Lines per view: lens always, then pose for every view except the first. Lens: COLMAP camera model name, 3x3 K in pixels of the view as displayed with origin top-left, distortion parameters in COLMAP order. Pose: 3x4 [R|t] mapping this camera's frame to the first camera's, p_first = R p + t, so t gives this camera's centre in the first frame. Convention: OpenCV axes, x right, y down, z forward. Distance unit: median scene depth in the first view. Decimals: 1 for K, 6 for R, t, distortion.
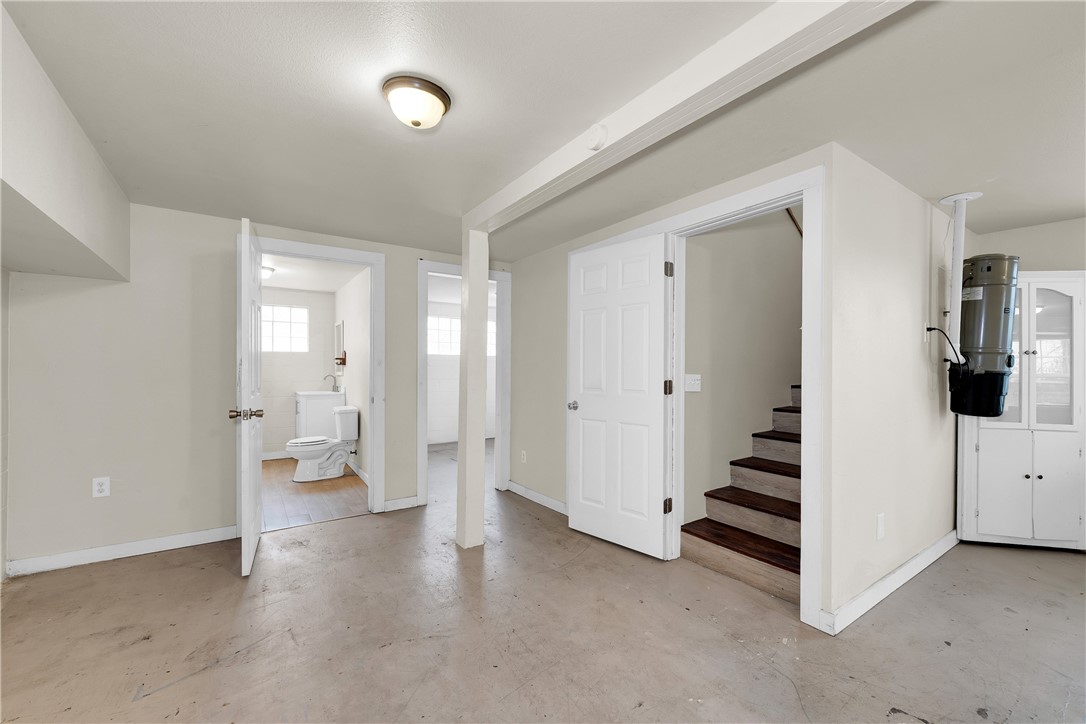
lens RADIAL K [[447.6, 0, 557.6], [0, 447.6, 370.7], [0, 0, 1]] dist [-0.000944, 0.000401]
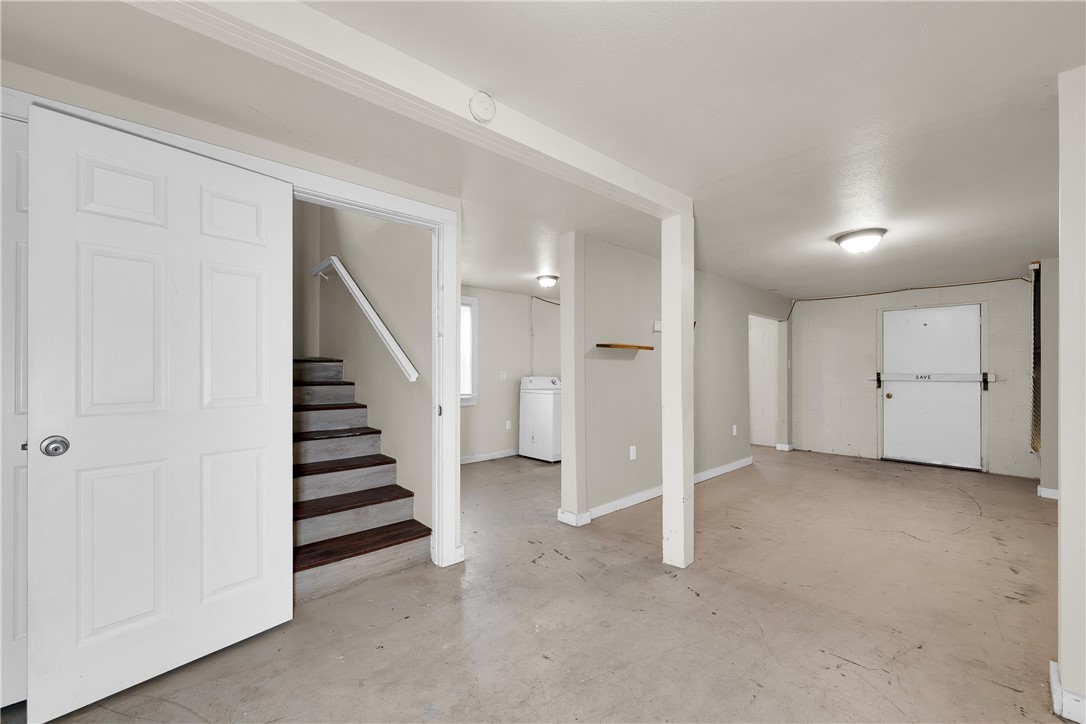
lens RADIAL K [[447.6, 0, 544.7], [0, 447.6, 367.0], [0, 0, 1]] dist [-0.000944, 0.000401]
pose [[-0.127572, -0.002875, 0.991825, -0.524322], [-0.000838, 0.999996, 0.002791, -0.003296], [-0.991829, -0.000475, -0.127574, 0.629859]]
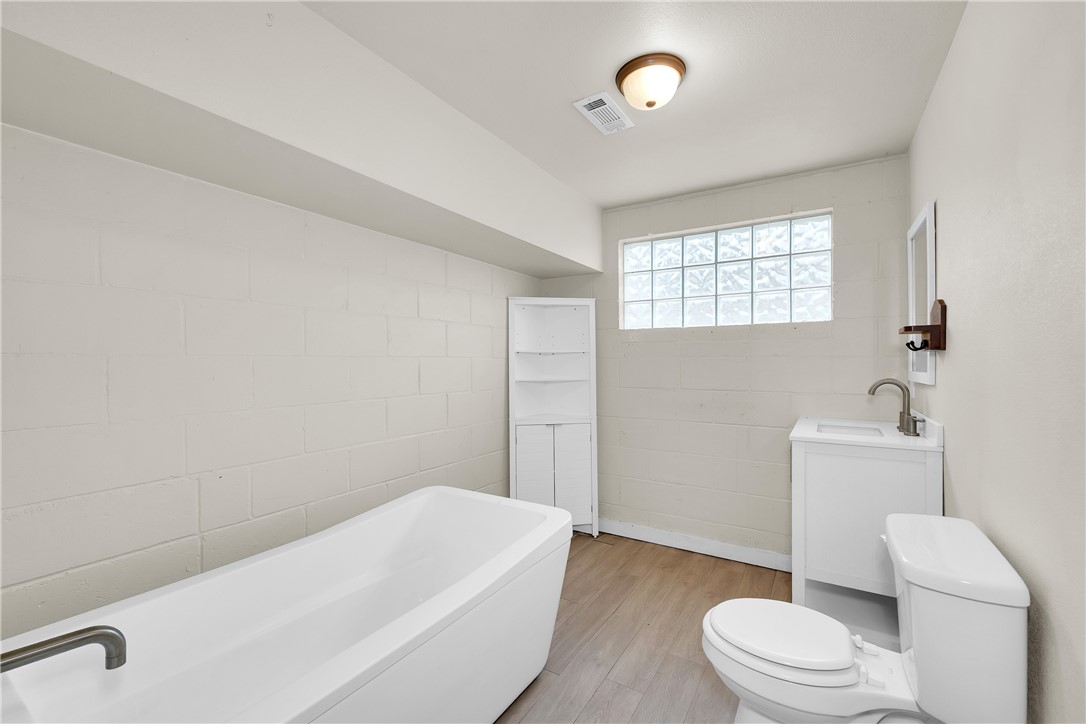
lens RADIAL K [[447.6, 0, 541.3], [0, 447.6, 363.0], [0, 0, 1]] dist [-0.000944, 0.000401]
pose [[0.377281, -0.002212, -0.926096, -0.551781], [0.001619, 0.999997, -0.001729, -0.008068], [0.926098, -0.000847, 0.377283, 1.174634]]
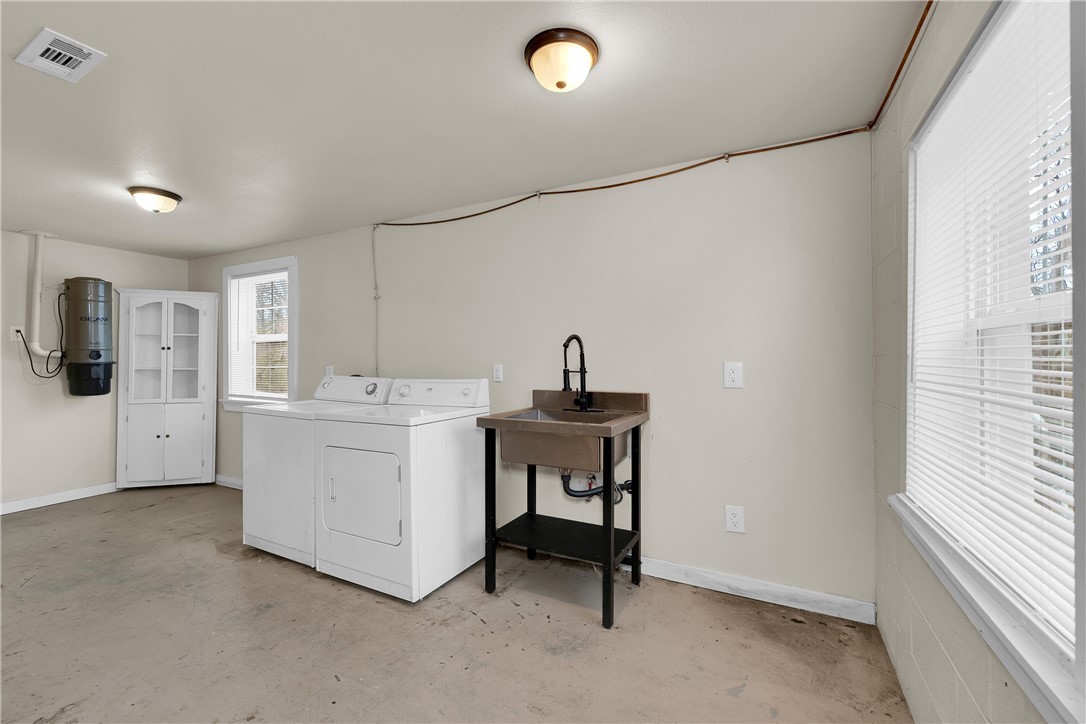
lens RADIAL K [[447.6, 0, 551.0], [0, 447.6, 358.0], [0, 0, 1]] dist [-0.000944, 0.000401]
pose [[0.888567, -0.013303, 0.458555, 1.457955], [0.015523, 0.999879, -0.001074, 0.010387], [-0.458485, 0.008072, 0.888665, -0.787441]]
